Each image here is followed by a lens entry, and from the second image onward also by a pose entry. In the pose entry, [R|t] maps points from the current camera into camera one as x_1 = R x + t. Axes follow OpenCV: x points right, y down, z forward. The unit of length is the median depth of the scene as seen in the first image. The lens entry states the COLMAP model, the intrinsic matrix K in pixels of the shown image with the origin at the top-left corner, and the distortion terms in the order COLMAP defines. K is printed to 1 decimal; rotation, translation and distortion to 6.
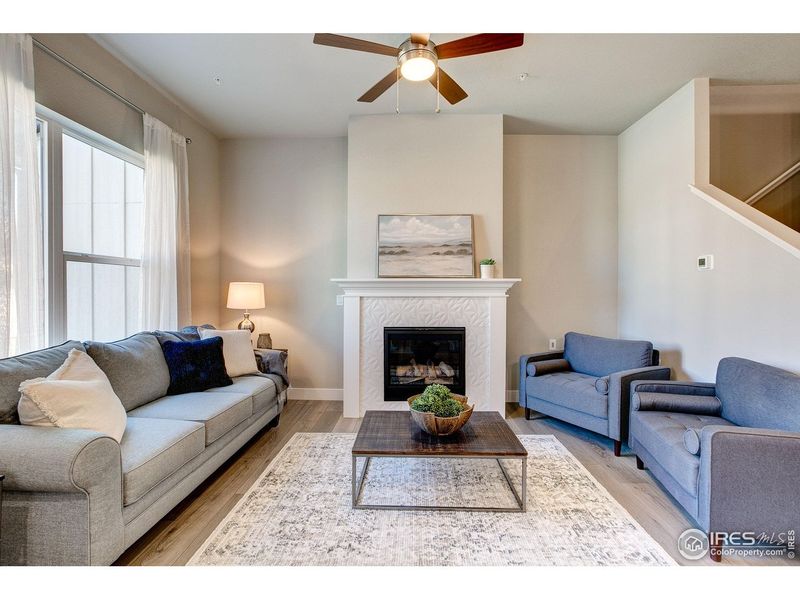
lens RADIAL K [[365.2, 0, 399.9], [0, 365.2, 297.6], [0, 0, 1]] dist [-0.024326, 0.011133]
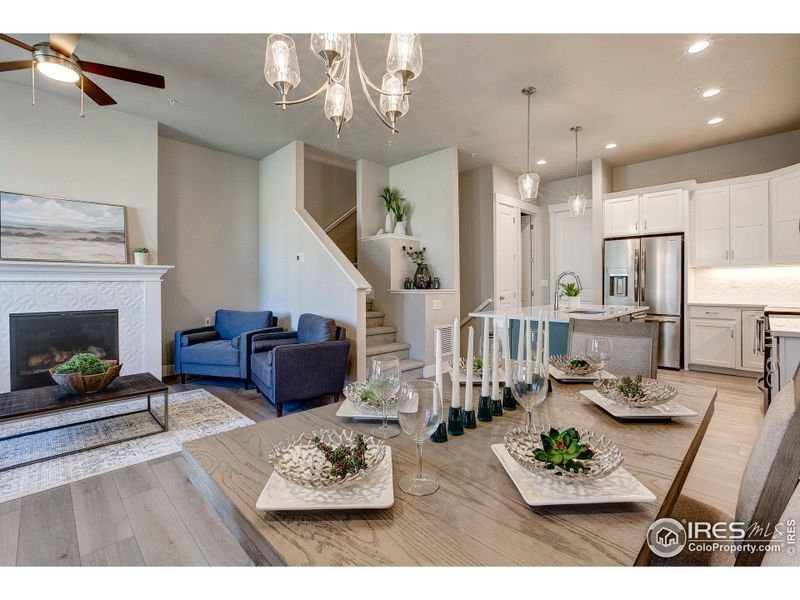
lens RADIAL K [[371.8, 0, 397.3], [0, 371.8, 286.7], [0, 0, 1]] dist [-0.032111, 0.016354]
pose [[0.693637, -0.008147, 0.720279, -0.030227], [0.018487, 0.999808, -0.006494, 0.037125], [-0.720088, 0.017821, 0.693654, -0.357305]]
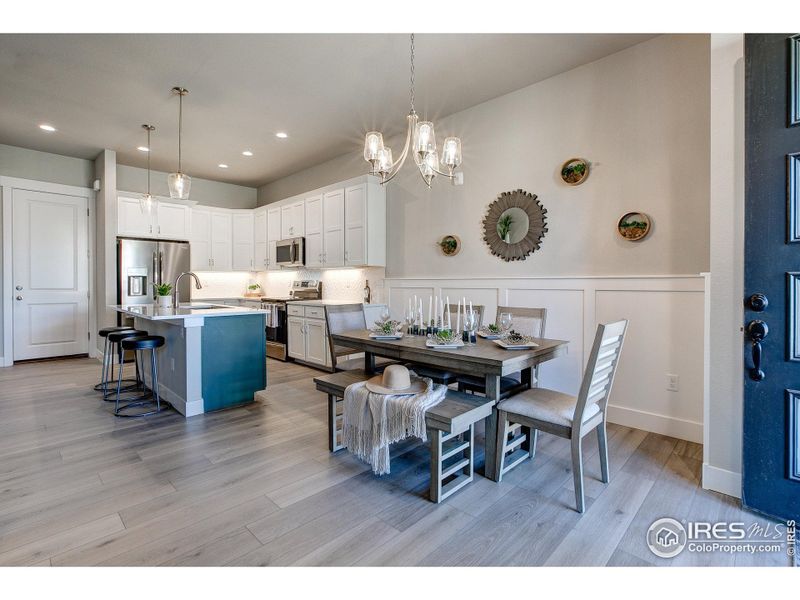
lens RADIAL K [[395.4, 0, 400.7], [0, 395.4, 286.1], [0, 0, 1]] dist [-0.062333, 0.031887]
pose [[-0.719699, -0.007323, 0.694248, -0.211955], [0.009943, 0.999733, 0.020853, 0.020750], [-0.694215, 0.021910, -0.719434, 0.385901]]
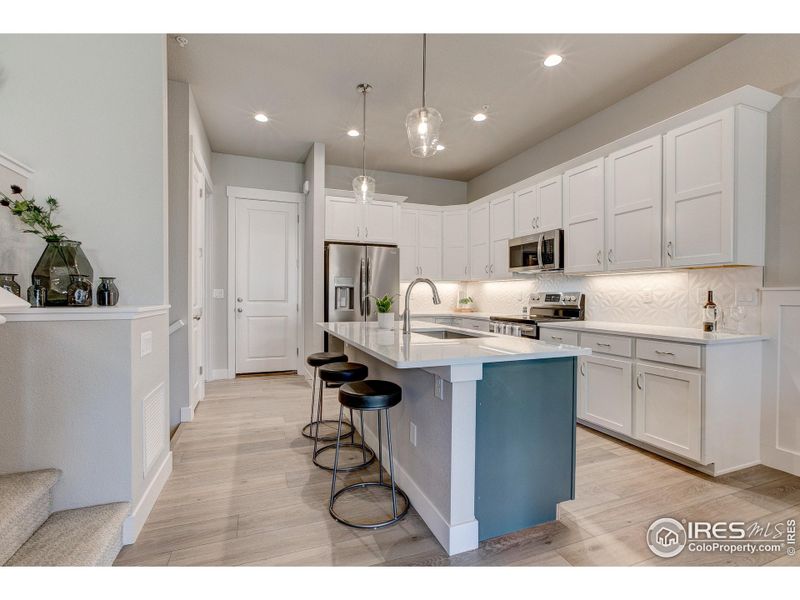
lens RADIAL K [[367.9, 0, 390.5], [0, 367.9, 295.4], [0, 0, 1]] dist [0.000893, 0.000192]
pose [[-0.361307, -0.003282, 0.932441, 0.382522], [0.009311, 0.999931, 0.007127, 0.024148], [-0.932401, 0.011257, -0.361251, 0.316138]]
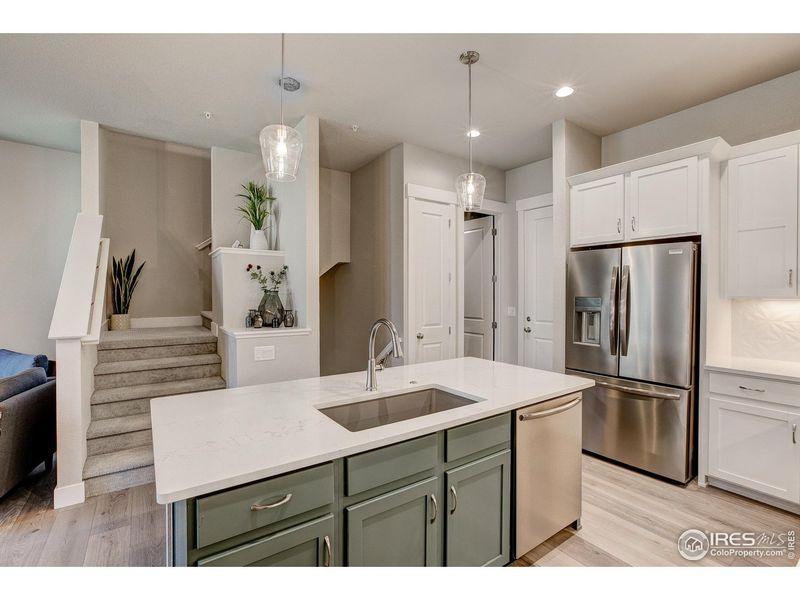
lens RADIAL K [[368.3, 0, 404.5], [0, 368.3, 294.4], [0, 0, 1]] dist [-0.002682, 0.000057]
pose [[0.792581, -0.002470, 0.609761, 0.725175], [0.011520, 0.999874, -0.010924, -0.029910], [-0.609657, 0.015682, 0.792510, -0.408680]]
